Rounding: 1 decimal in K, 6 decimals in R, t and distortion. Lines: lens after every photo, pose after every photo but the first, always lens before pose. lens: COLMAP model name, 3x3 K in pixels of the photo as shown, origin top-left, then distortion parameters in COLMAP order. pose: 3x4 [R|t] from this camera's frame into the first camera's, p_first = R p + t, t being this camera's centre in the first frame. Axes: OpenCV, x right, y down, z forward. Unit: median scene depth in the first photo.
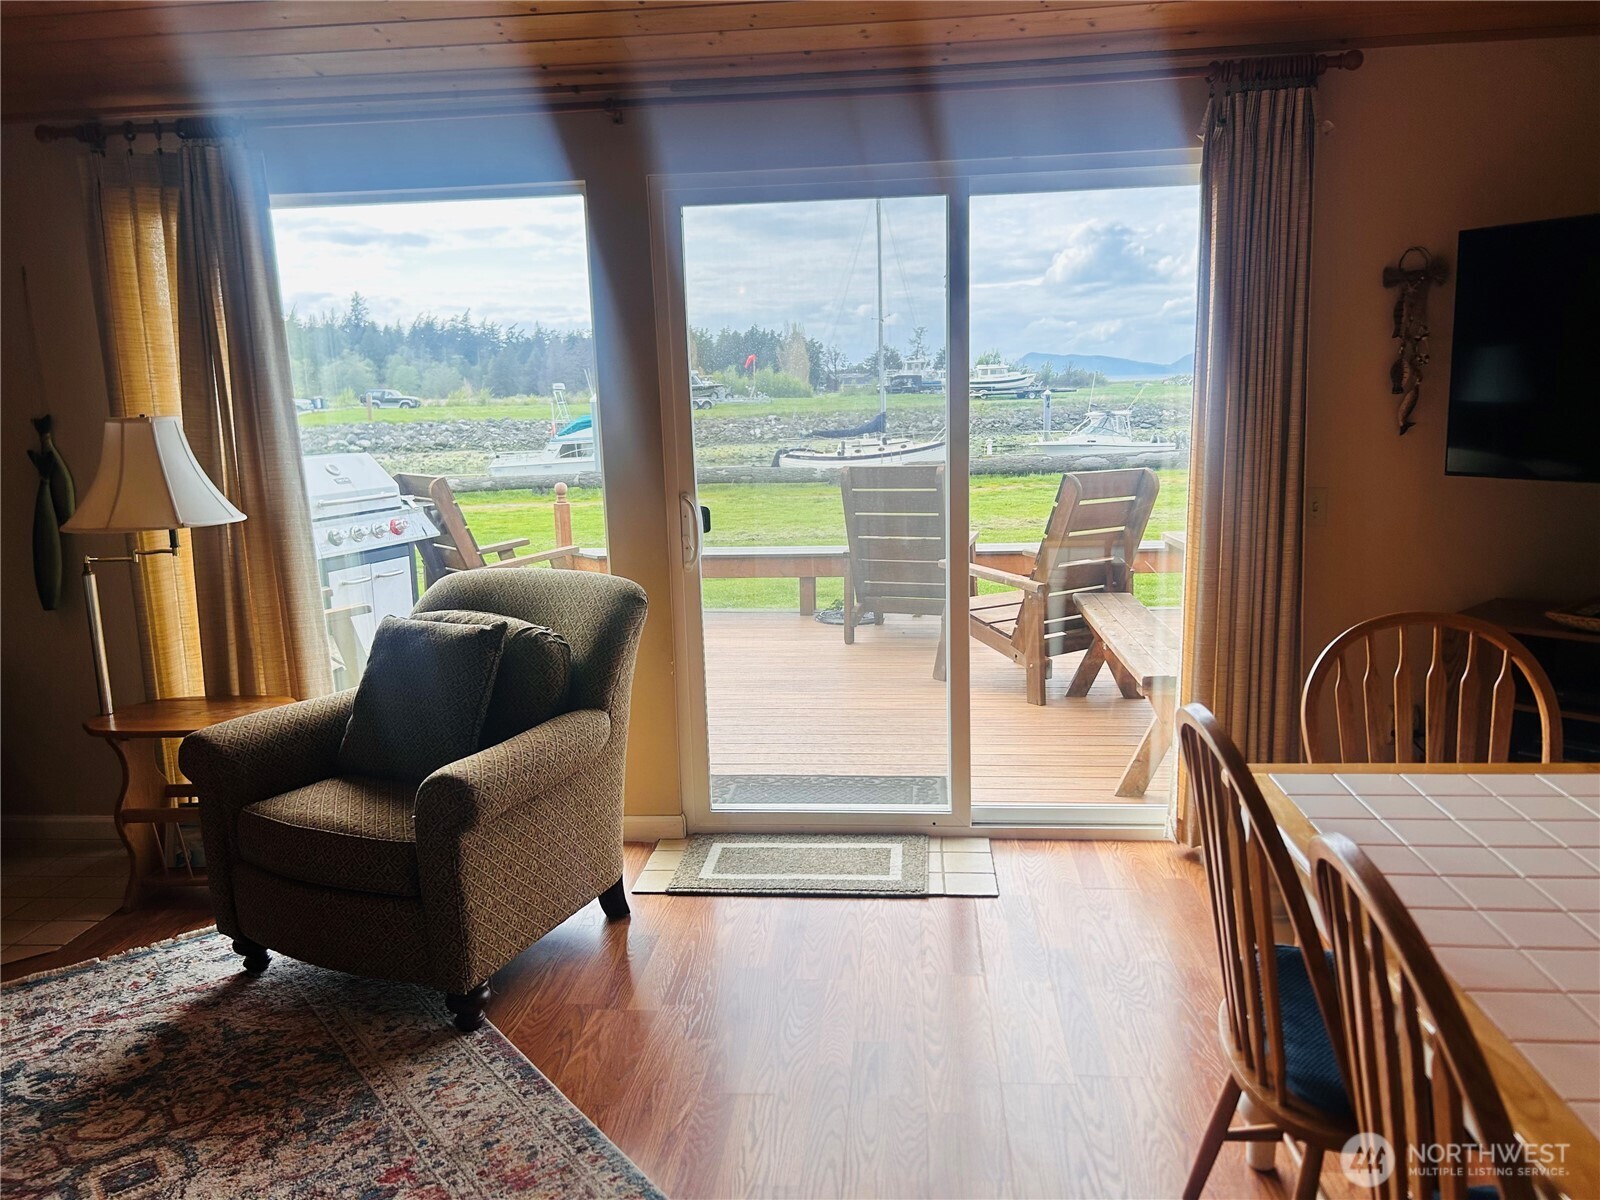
lens RADIAL K [[1207.2, 0, 800.8], [0, 1207.2, 607.3], [0, 0, 1]] dist [0.037144, -0.041517]
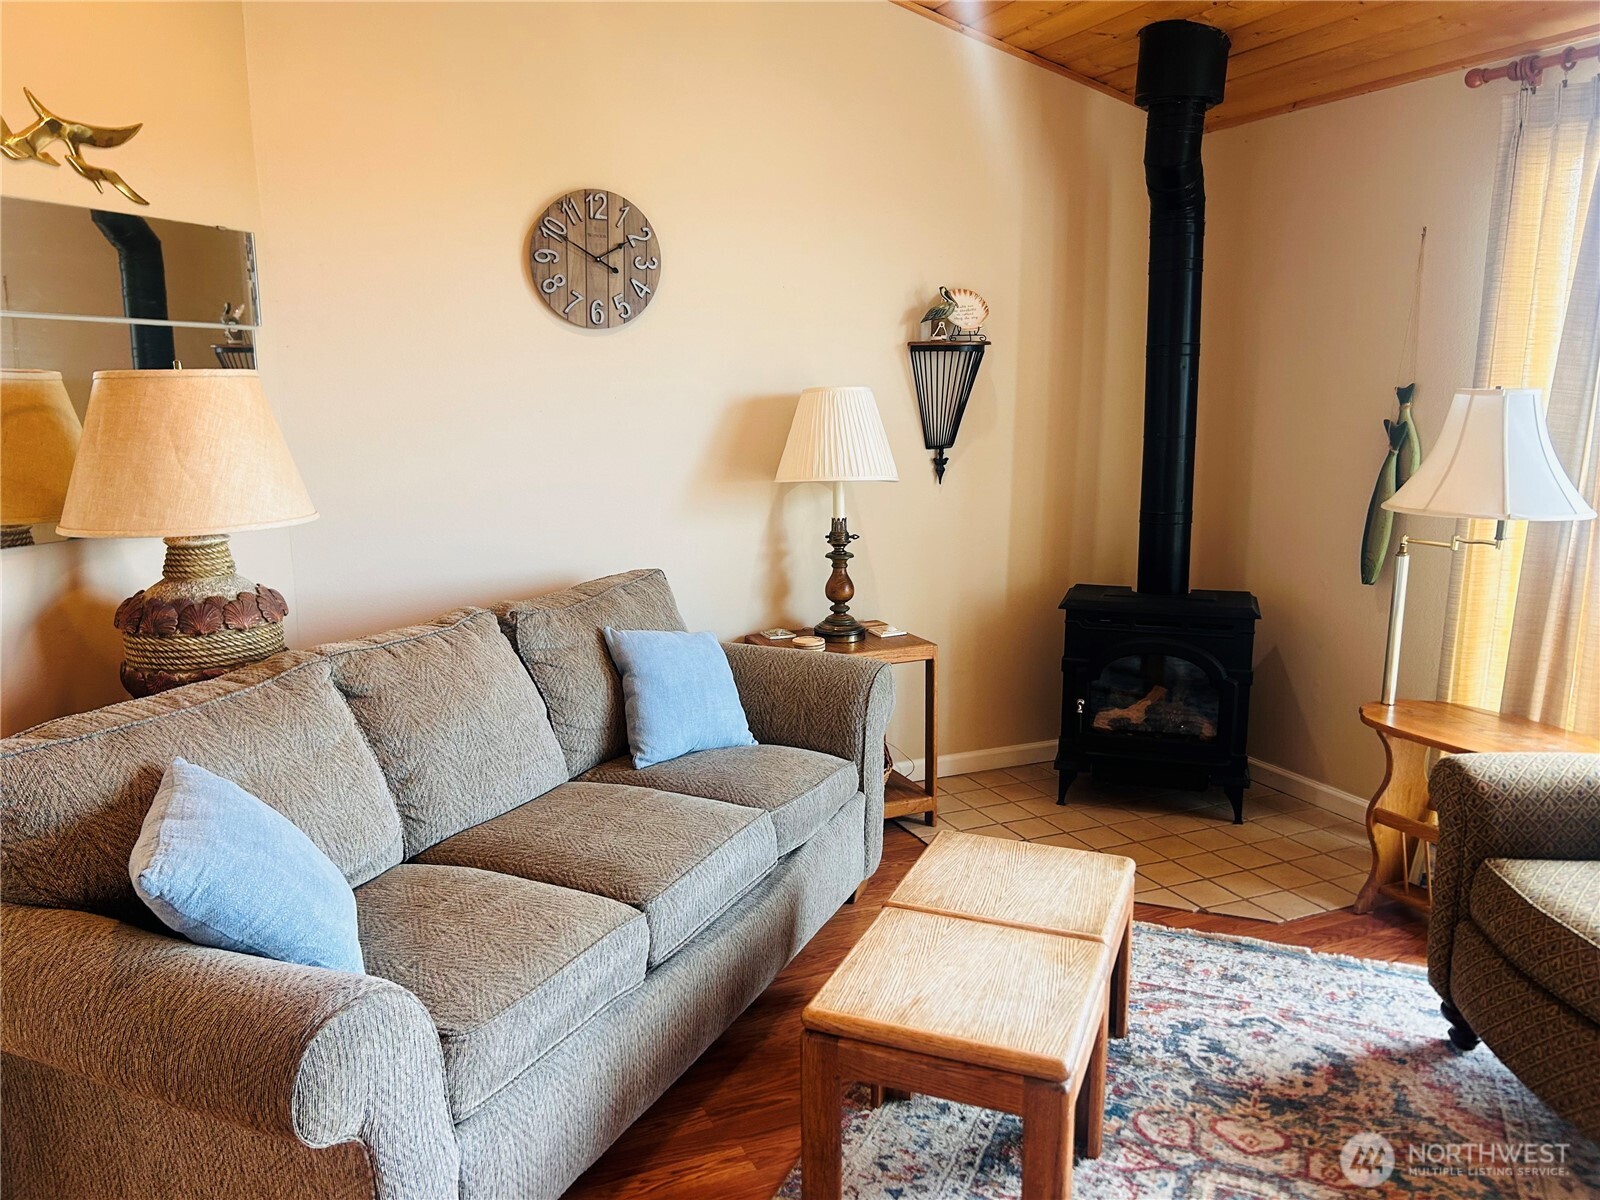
lens RADIAL K [[1207.2, 0, 794.8], [0, 1207.2, 608.9], [0, 0, 1]] dist [0.037144, -0.041517]
pose [[0.488769, 0.194509, -0.850454, -0.012482], [-0.174733, 0.976902, 0.123008, -0.023472], [0.854736, 0.088480, 0.511466, 0.147497]]
